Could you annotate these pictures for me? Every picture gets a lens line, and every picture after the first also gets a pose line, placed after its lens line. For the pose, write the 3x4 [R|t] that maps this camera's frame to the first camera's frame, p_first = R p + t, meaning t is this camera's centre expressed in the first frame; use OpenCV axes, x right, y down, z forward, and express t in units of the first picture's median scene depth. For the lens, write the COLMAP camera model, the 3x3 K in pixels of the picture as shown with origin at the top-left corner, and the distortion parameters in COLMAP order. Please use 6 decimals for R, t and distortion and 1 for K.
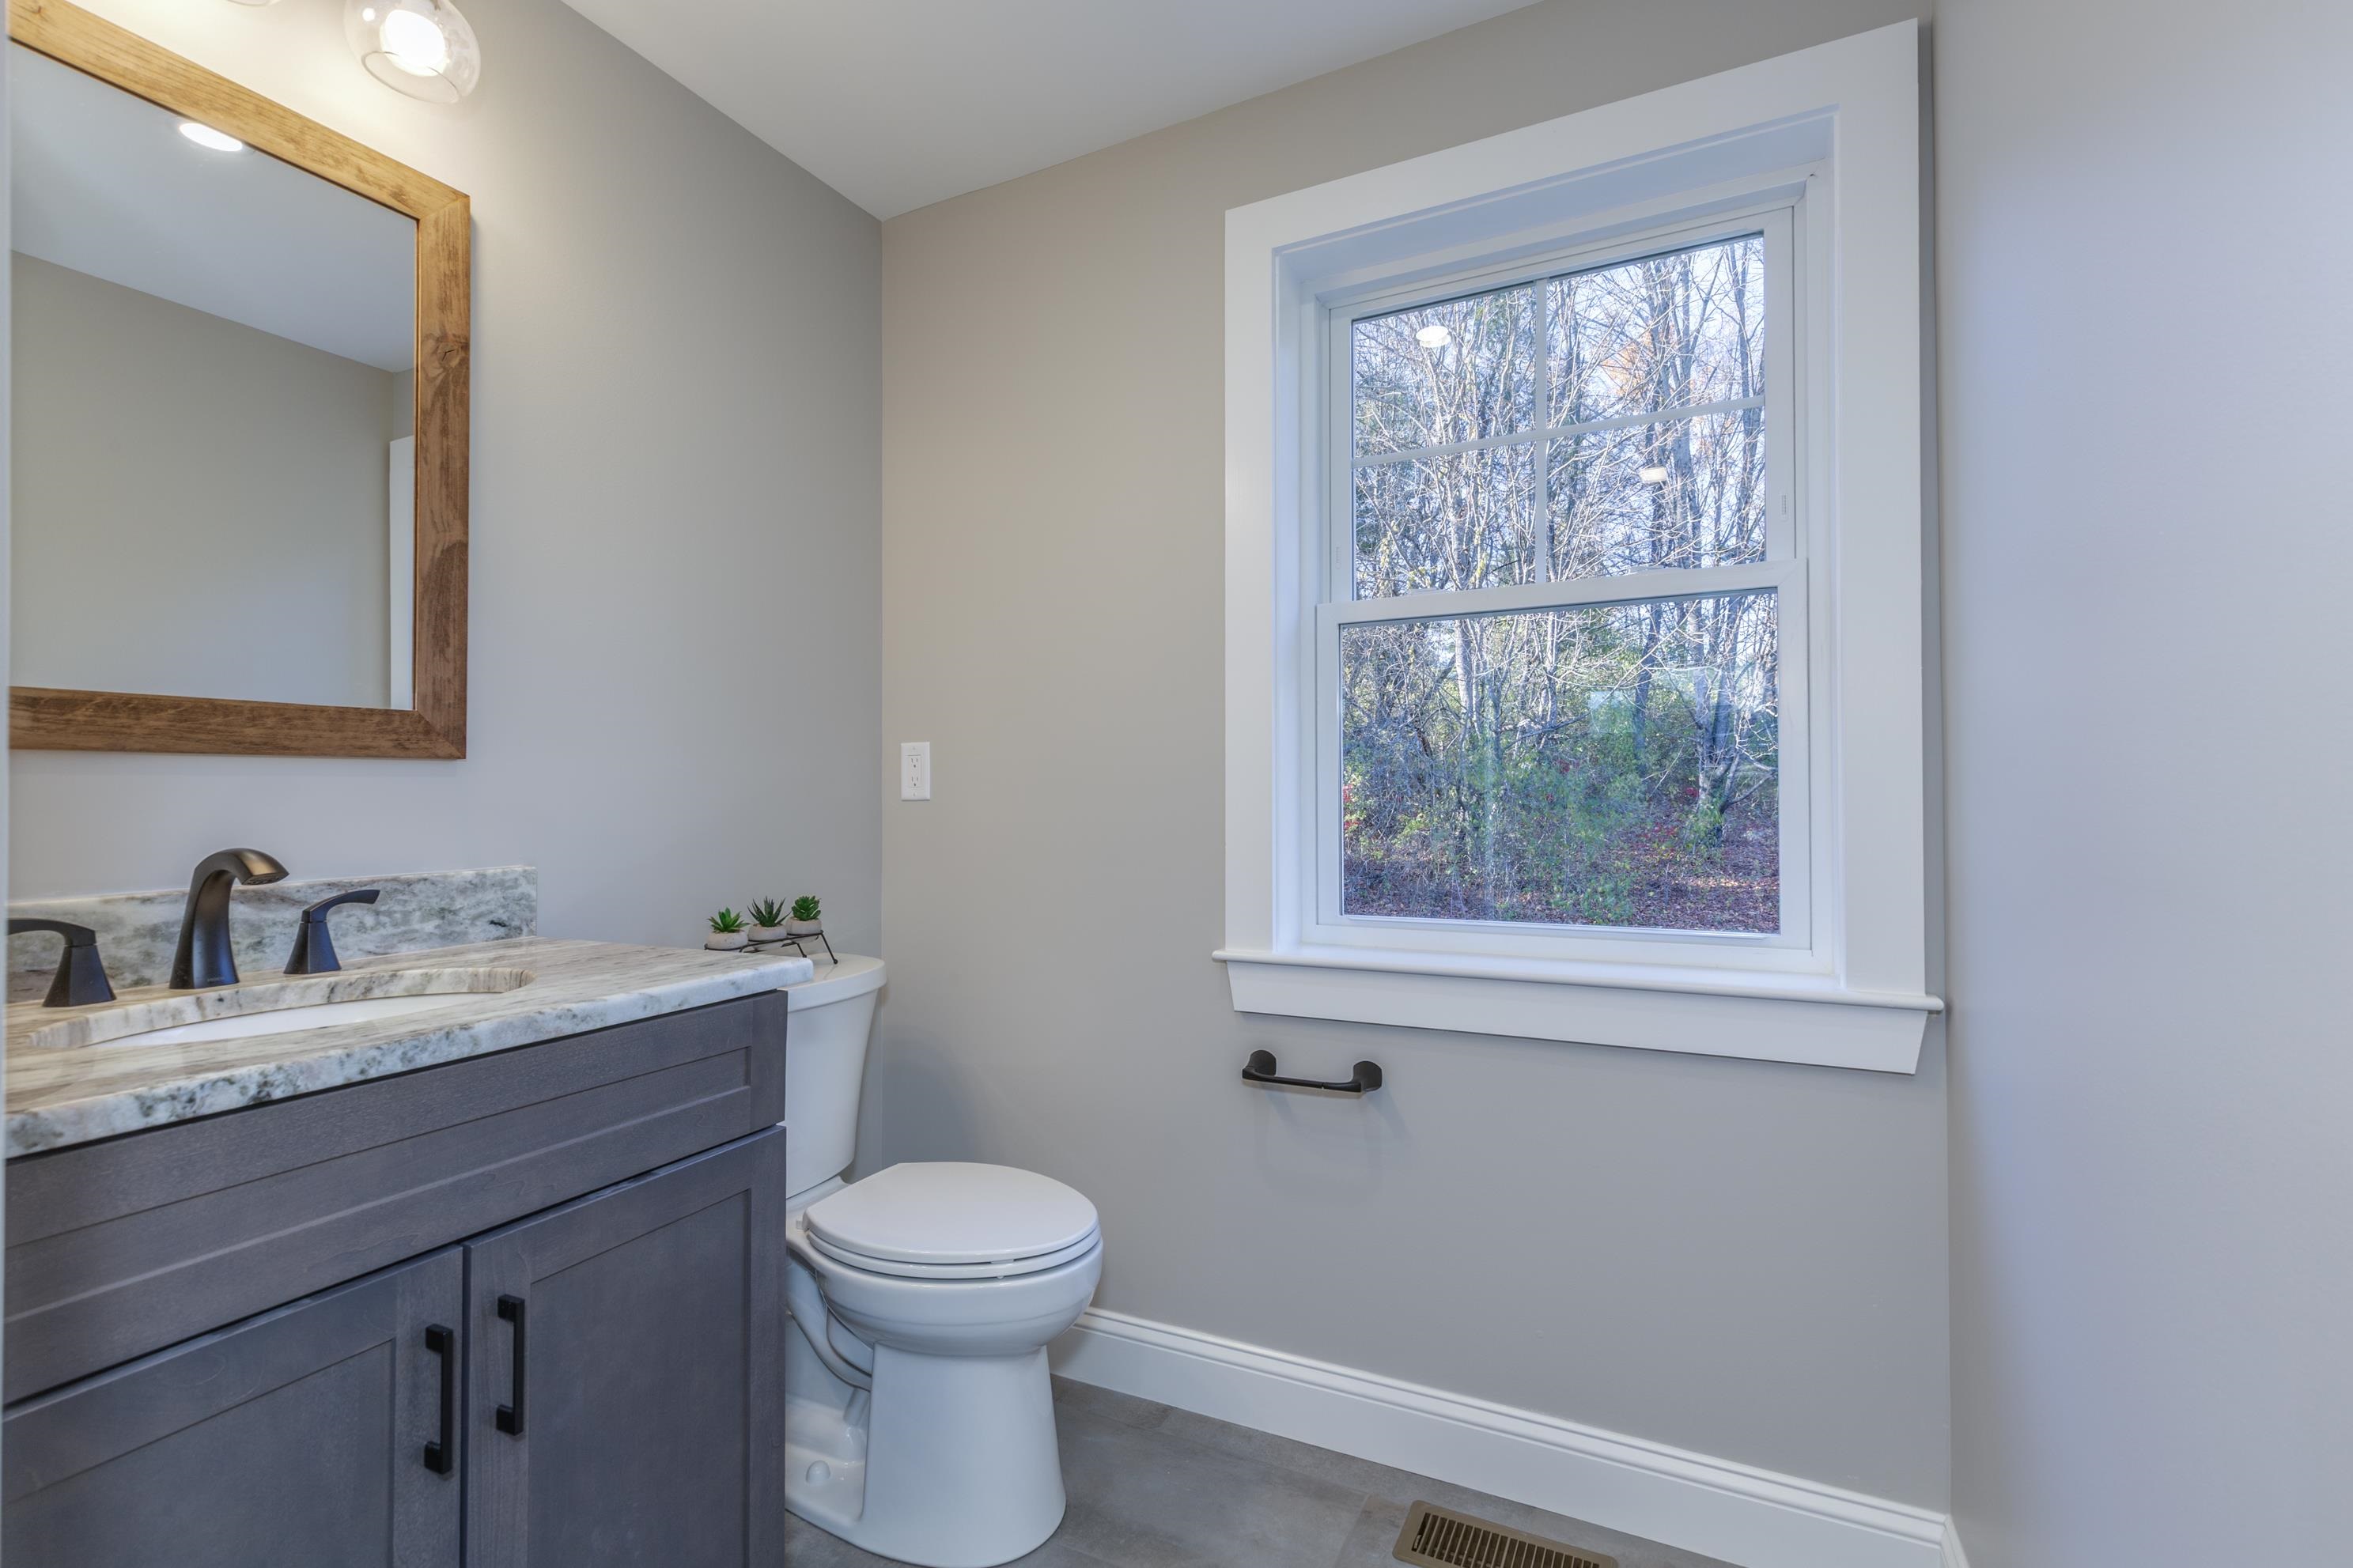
lens RADIAL K [[968.6, 0, 1176.5], [0, 968.6, 784.0], [0, 0, 1]] dist [-0.000958, -0.000224]
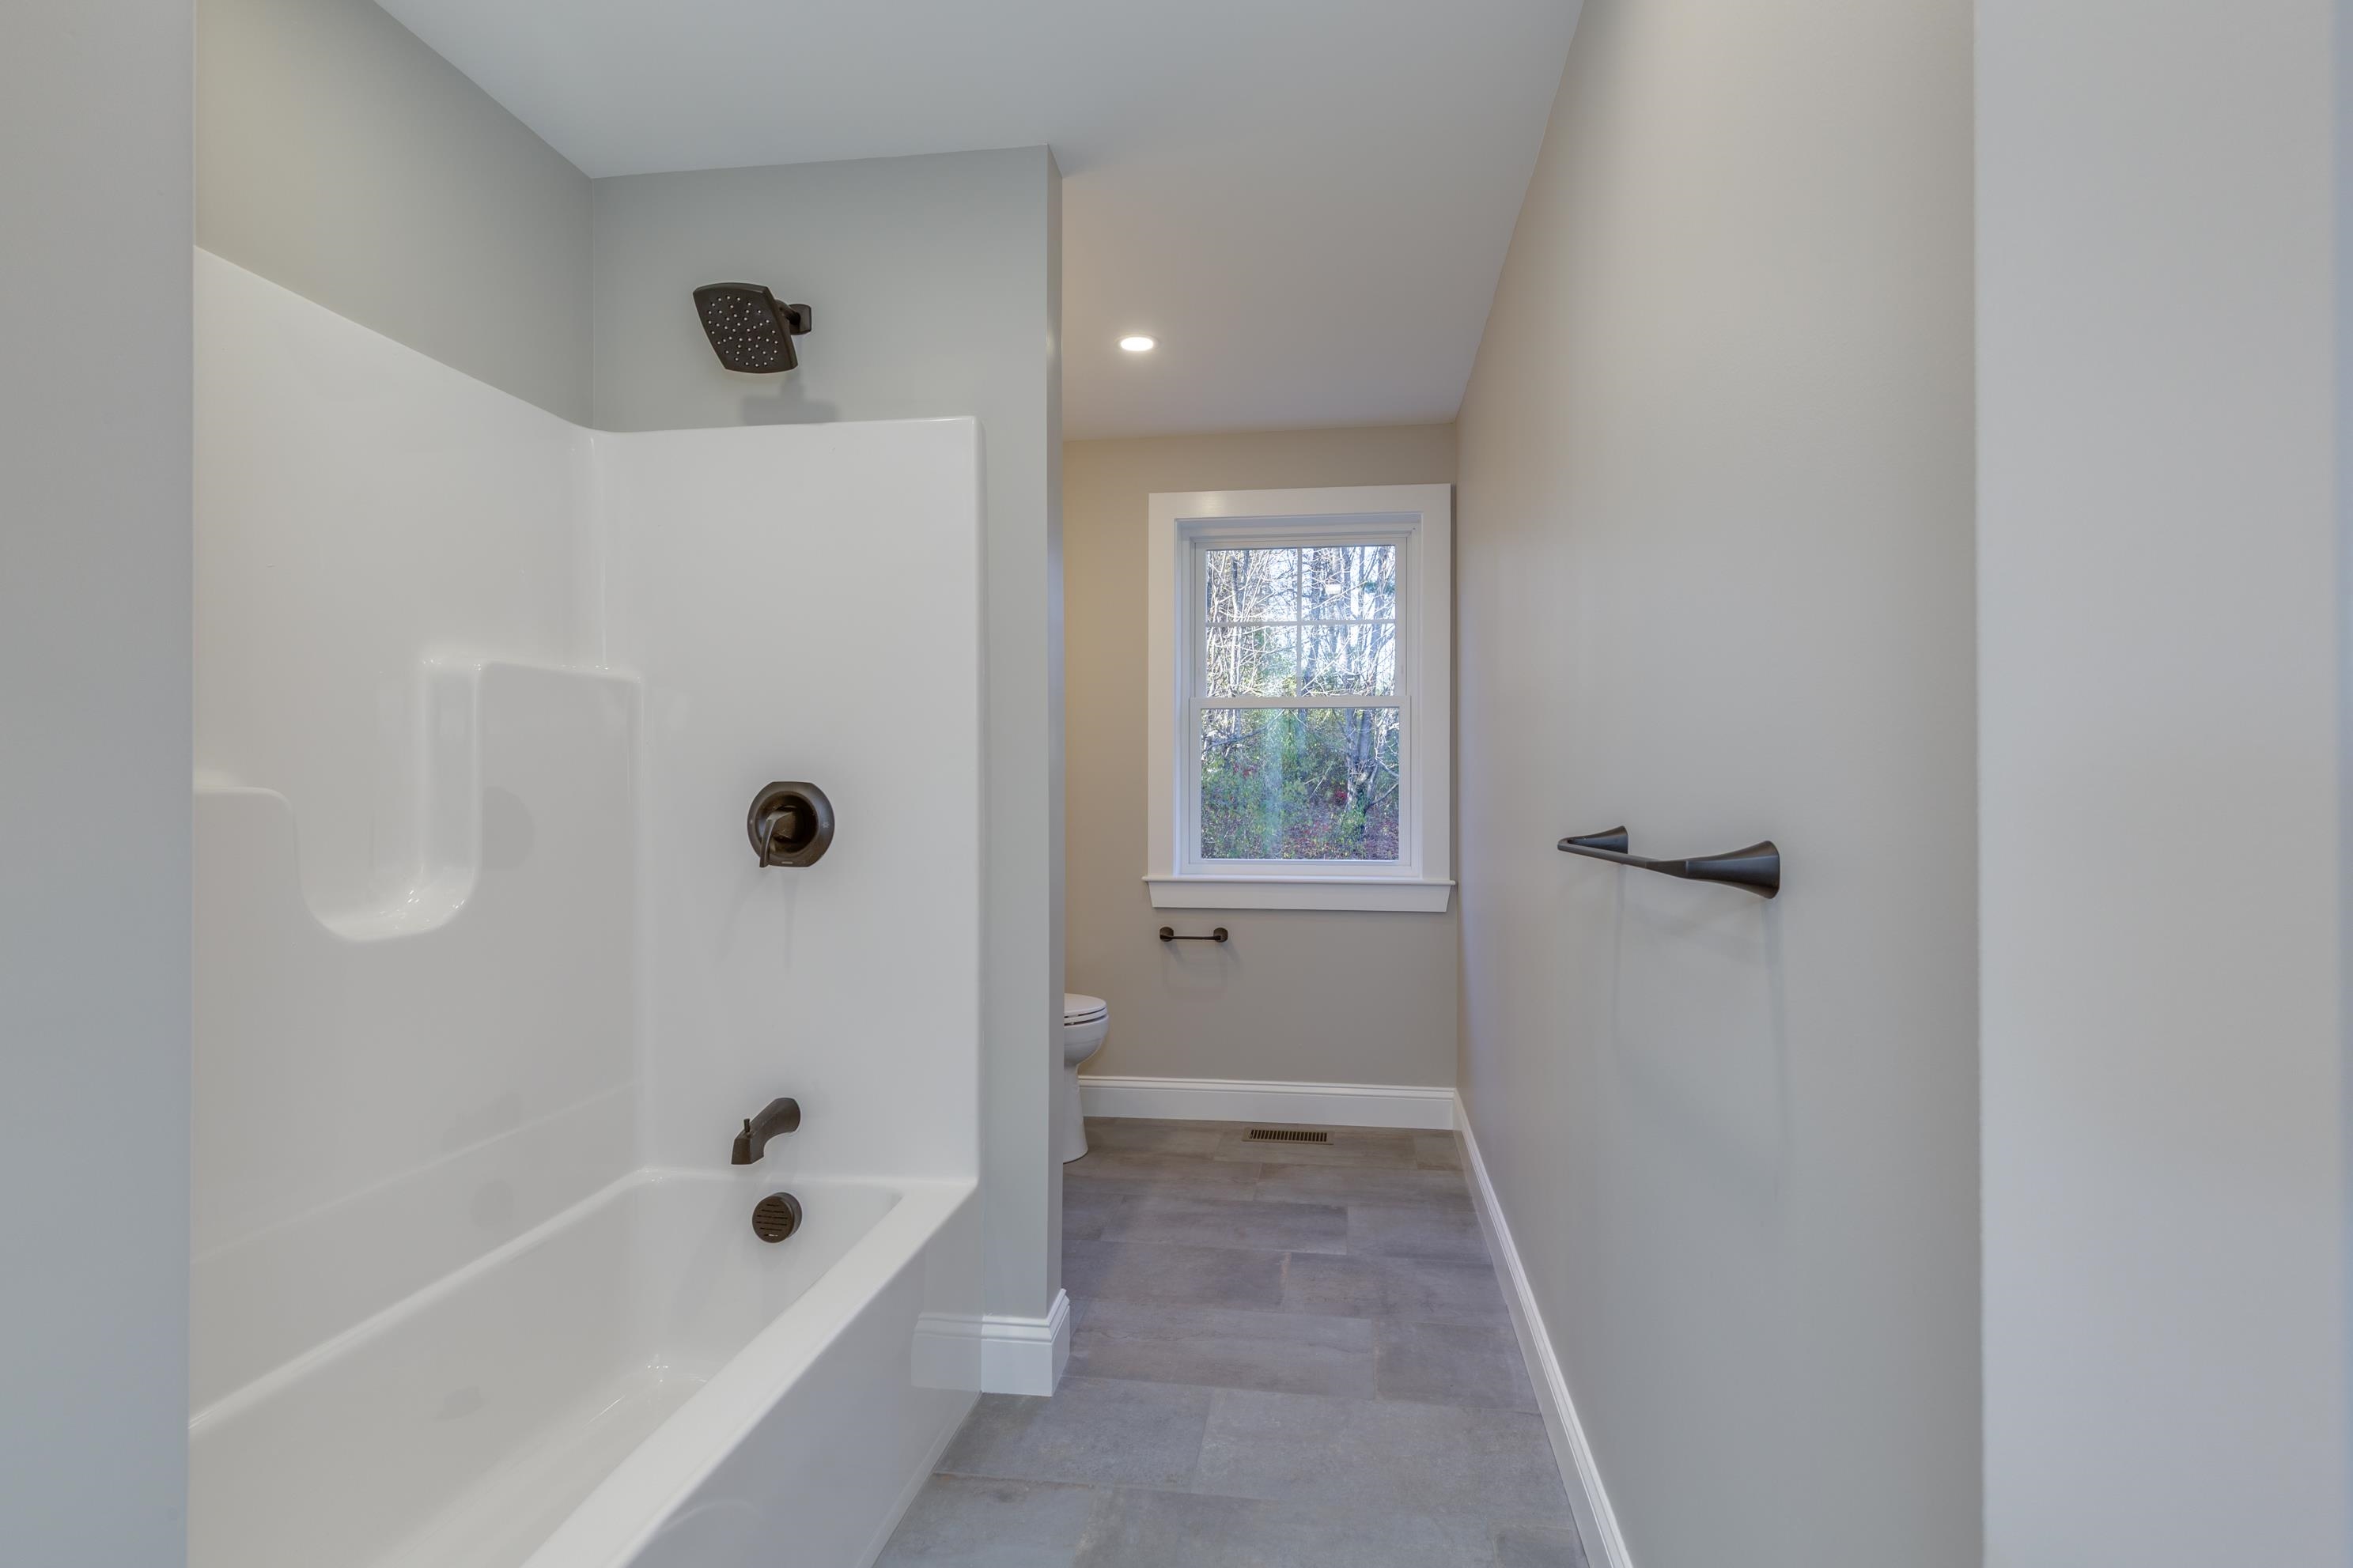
lens RADIAL K [[1077.4, 0, 1129.1], [0, 1077.4, 763.9], [0, 0, 1]] dist [0.002574, -0.000054]
pose [[0.954751, 0.017514, 0.296891, -0.632616], [-0.012600, 0.999750, -0.018459, -0.013191], [-0.297140, 0.013883, 0.954733, -1.058466]]
